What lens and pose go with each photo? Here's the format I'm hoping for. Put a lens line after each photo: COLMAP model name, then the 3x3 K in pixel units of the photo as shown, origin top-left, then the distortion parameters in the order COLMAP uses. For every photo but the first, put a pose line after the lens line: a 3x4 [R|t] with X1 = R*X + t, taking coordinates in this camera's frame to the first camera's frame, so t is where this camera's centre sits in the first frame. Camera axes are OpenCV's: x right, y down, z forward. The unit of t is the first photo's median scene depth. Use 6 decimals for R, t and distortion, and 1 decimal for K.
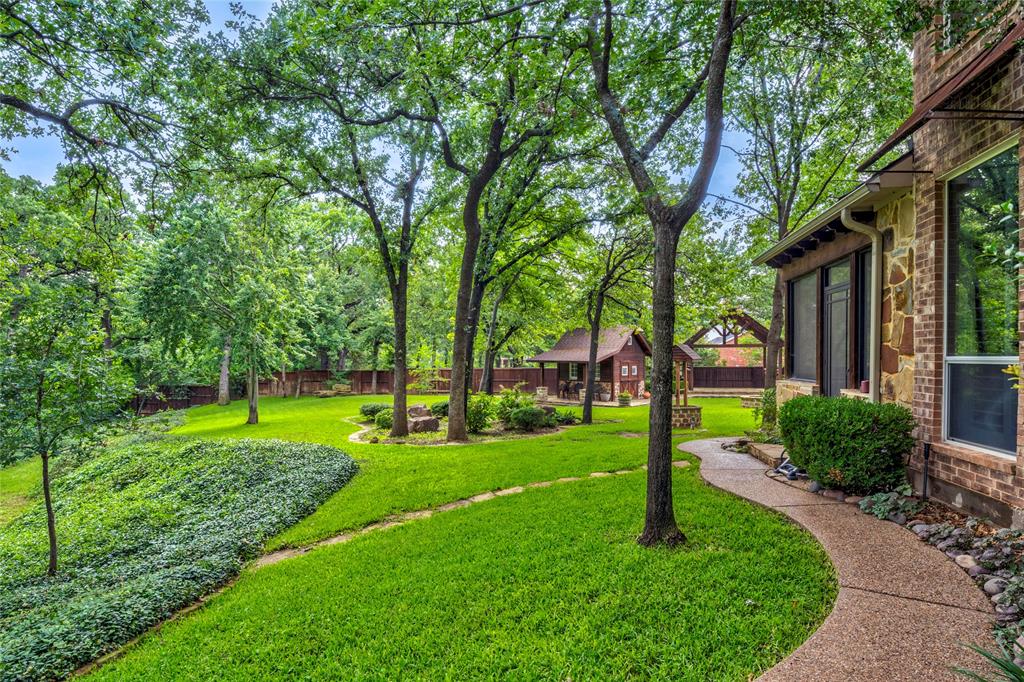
lens RADIAL K [[566.6, 0, 511.3], [0, 566.6, 345.2], [0, 0, 1]] dist [-0.006558, -0.003052]
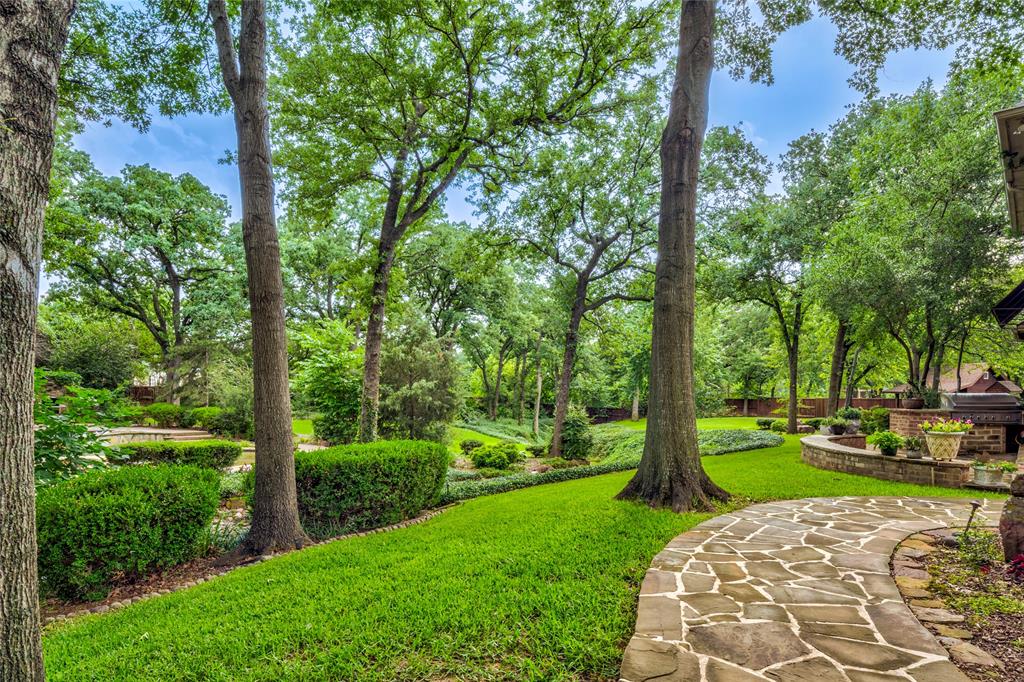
lens RADIAL K [[566.6, 0, 519.1], [0, 566.6, 387.7], [0, 0, 1]] dist [-0.006558, -0.003052]
pose [[0.848712, 0.003355, -0.528845, 0.003810], [0.007572, 0.999800, 0.018495, -0.010858], [0.528802, -0.019702, 0.848517, -0.455743]]
